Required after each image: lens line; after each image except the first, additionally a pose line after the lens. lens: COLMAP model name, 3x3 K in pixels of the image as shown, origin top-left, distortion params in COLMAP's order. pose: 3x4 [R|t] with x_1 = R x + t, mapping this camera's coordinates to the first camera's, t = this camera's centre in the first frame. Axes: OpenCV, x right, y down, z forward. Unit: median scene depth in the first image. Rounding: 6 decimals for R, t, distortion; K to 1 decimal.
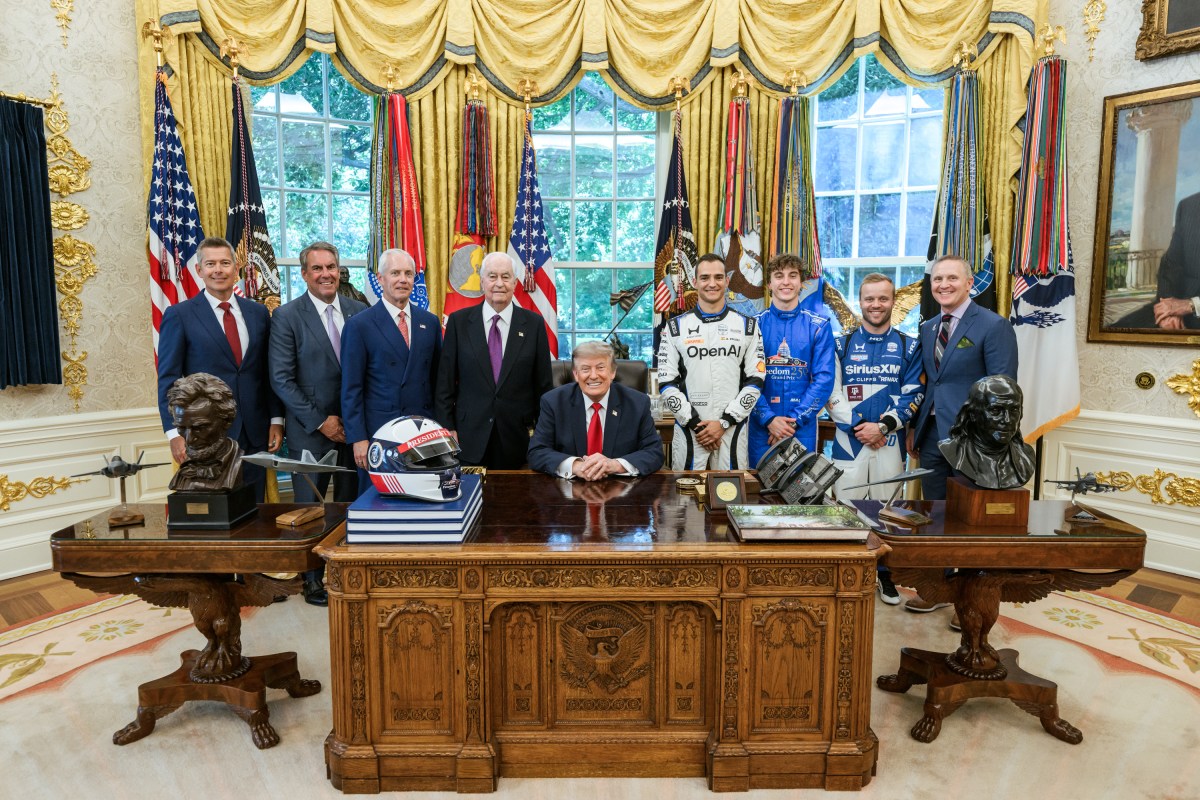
lens RADIAL K [[752.7, 0, 600.0], [0, 752.7, 400.0], [0, 0, 1]] dist [0.001056, 0.000289]
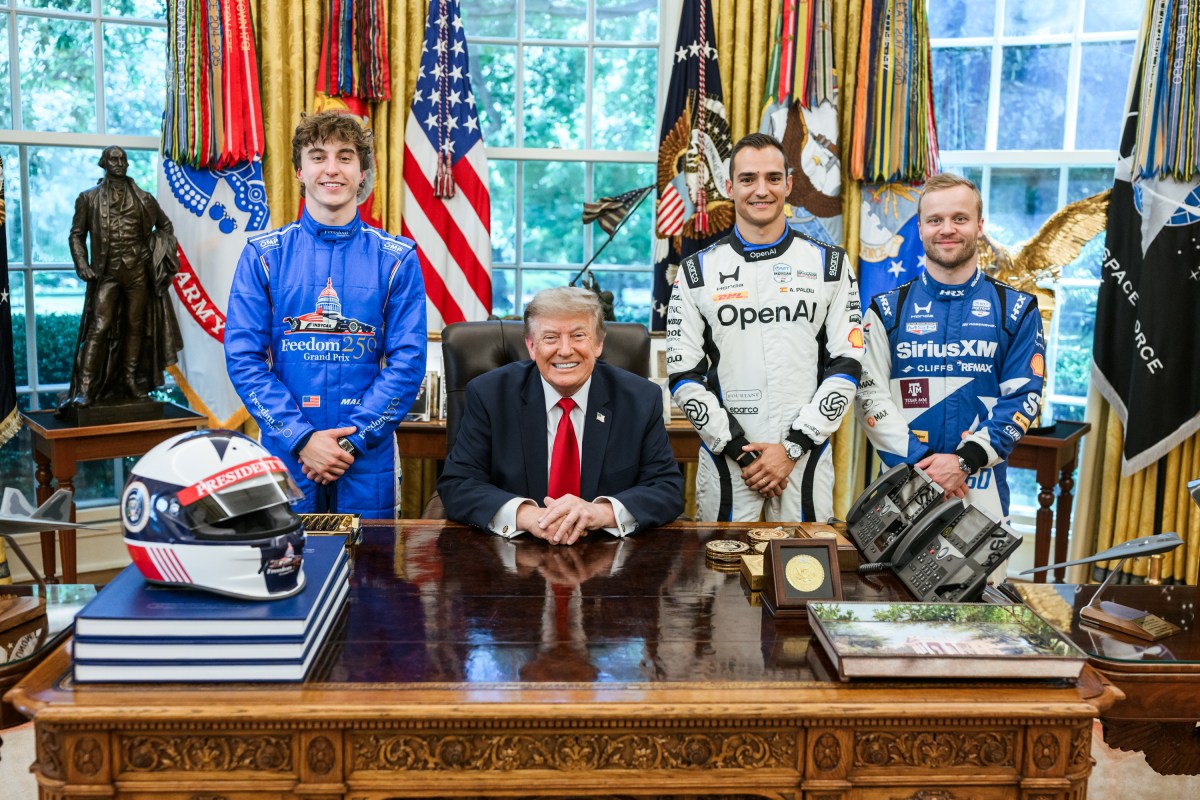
lens RADIAL K [[1148.5, 0, 600.0], [0, 1148.5, 400.0], [0, 0, 1]] dist [0.001264, 0.001159]
pose [[0.999133, 0.011526, 0.040015, -0.007768], [-0.012589, 0.999572, 0.026418, -0.014039], [-0.039693, -0.026899, 0.998850, 0.116489]]
